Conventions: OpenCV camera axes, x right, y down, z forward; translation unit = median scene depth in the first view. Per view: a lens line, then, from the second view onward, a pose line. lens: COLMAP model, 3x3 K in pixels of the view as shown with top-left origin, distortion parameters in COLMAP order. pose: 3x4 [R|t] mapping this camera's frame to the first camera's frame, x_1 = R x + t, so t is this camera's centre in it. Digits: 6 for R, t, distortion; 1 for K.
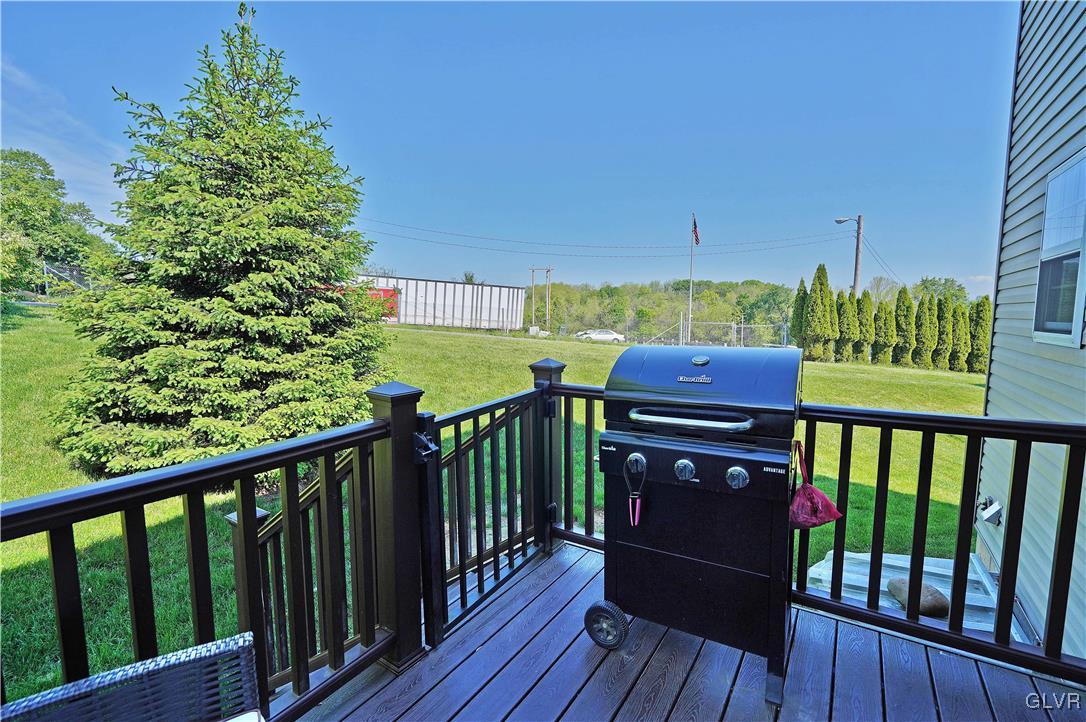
lens RADIAL K [[491.2, 0, 540.6], [0, 491.2, 363.2], [0, 0, 1]] dist [-0.010475, 0.006053]
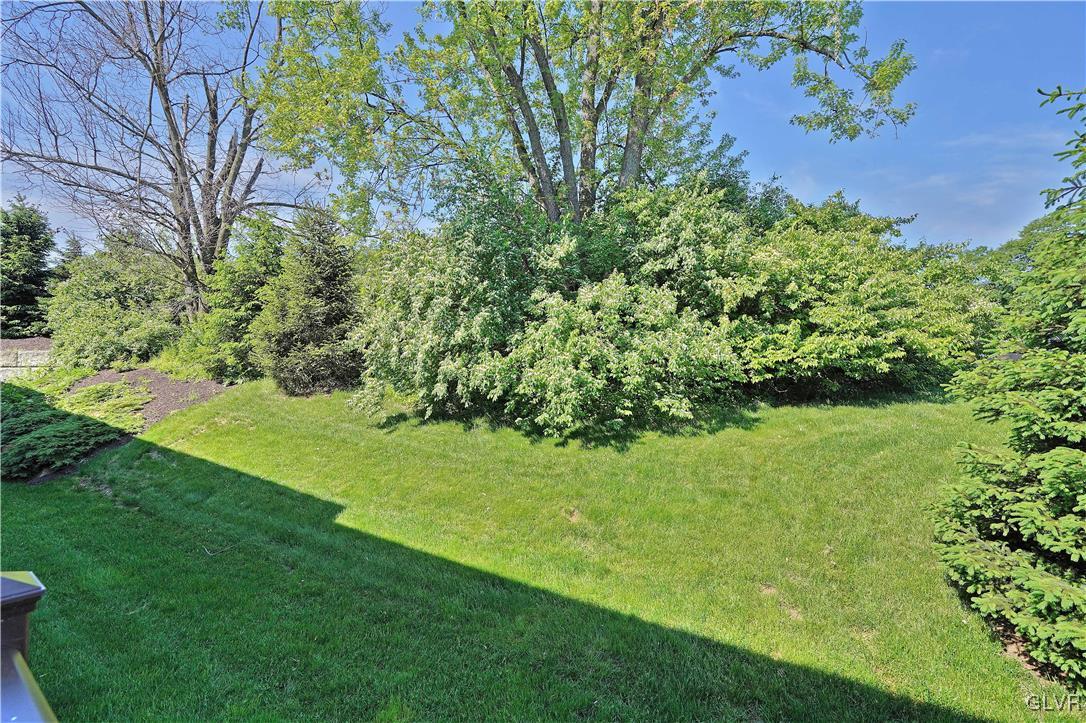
lens RADIAL K [[491.2, 0, 540.6], [0, 491.2, 363.7], [0, 0, 1]] dist [-0.010475, 0.006053]
pose [[-0.049926, -0.029919, -0.998305, -0.105613], [-0.091558, 0.995479, -0.025255, -0.062986], [0.994547, 0.090142, -0.052440, 0.343562]]
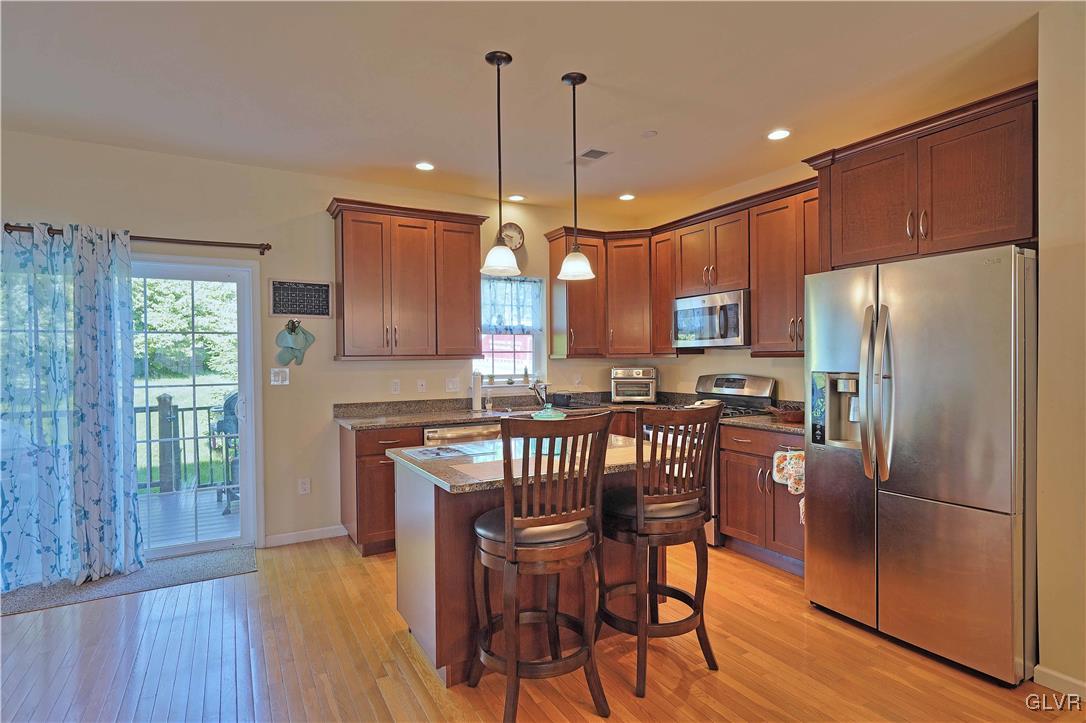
lens RADIAL K [[561.4, 0, 540.0], [0, 561.4, 364.9], [0, 0, 1]] dist [-0.000317, 0.000071]
pose [[0.880451, -0.002254, -0.474131, 1.187243], [-0.040605, 0.995956, -0.080137, 0.018438], [0.472395, 0.089809, 0.876800, -0.298539]]
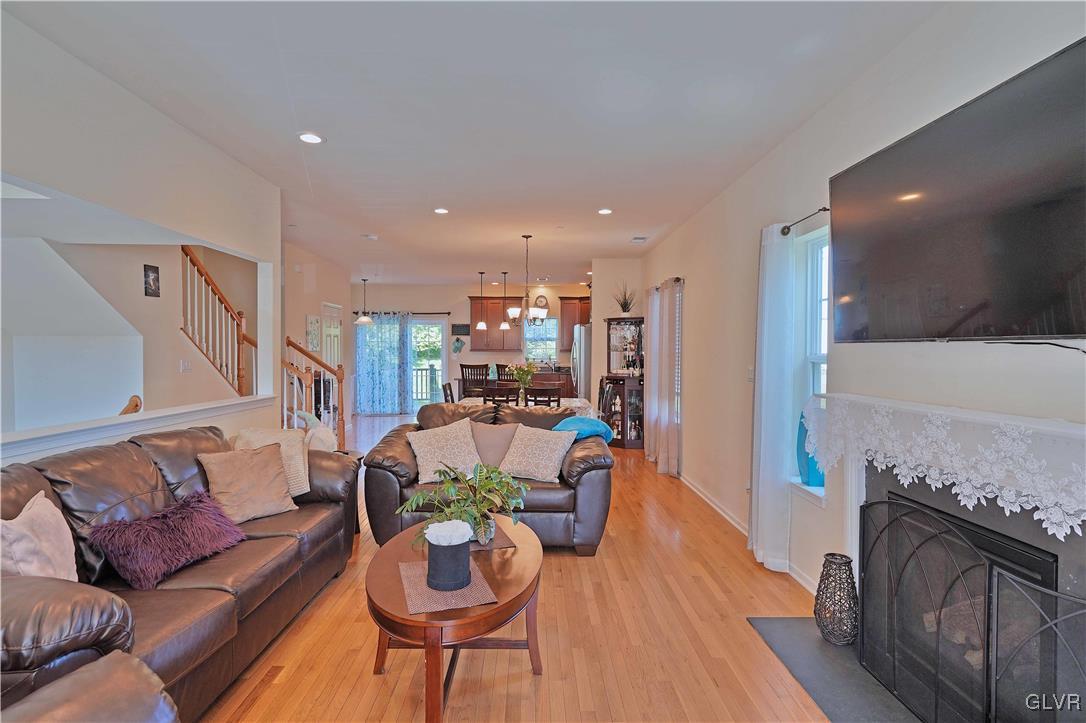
lens RADIAL K [[550.1, 0, 541.1], [0, 550.1, 363.9], [0, 0, 1]] dist [0.002757, 0.001713]
pose [[0.556194, 0.022495, -0.830748, 2.697291], [-0.088508, 0.995552, -0.032299, 0.061411], [0.826326, 0.091492, 0.555711, -0.778261]]
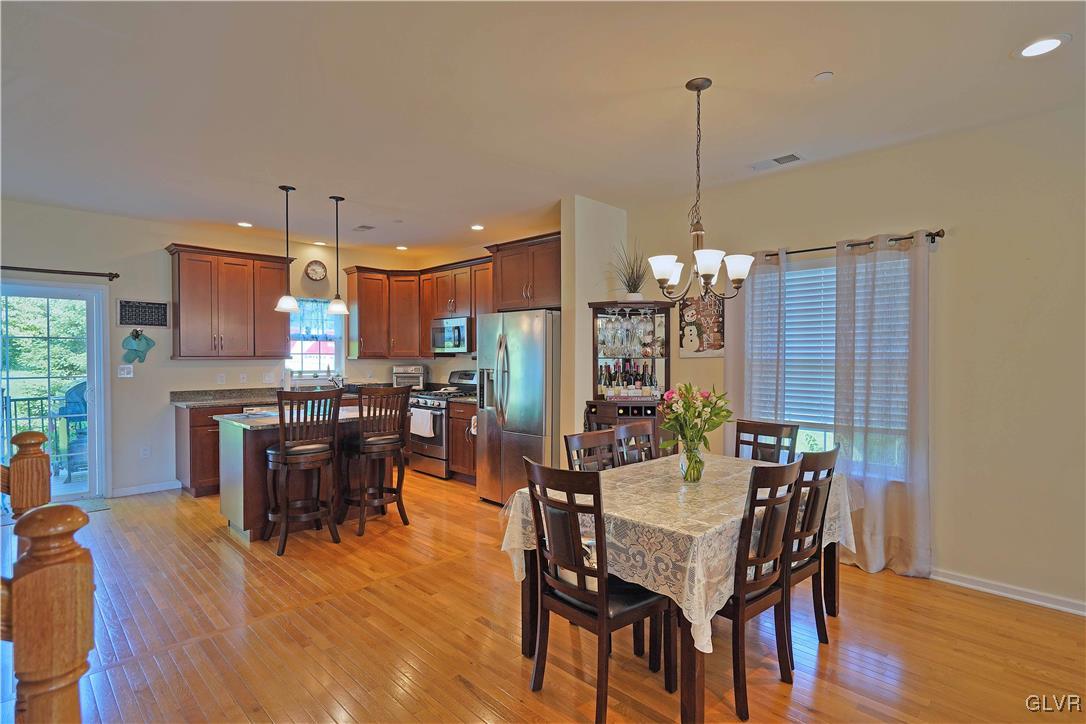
lens RADIAL K [[550.1, 0, 541.1], [0, 550.1, 364.4], [0, 0, 1]] dist [0.002757, 0.001713]
pose [[0.974618, 0.004663, -0.223824, 1.519848], [-0.024558, 0.995976, -0.086185, 0.046587], [0.222522, 0.089494, 0.970812, -0.645657]]
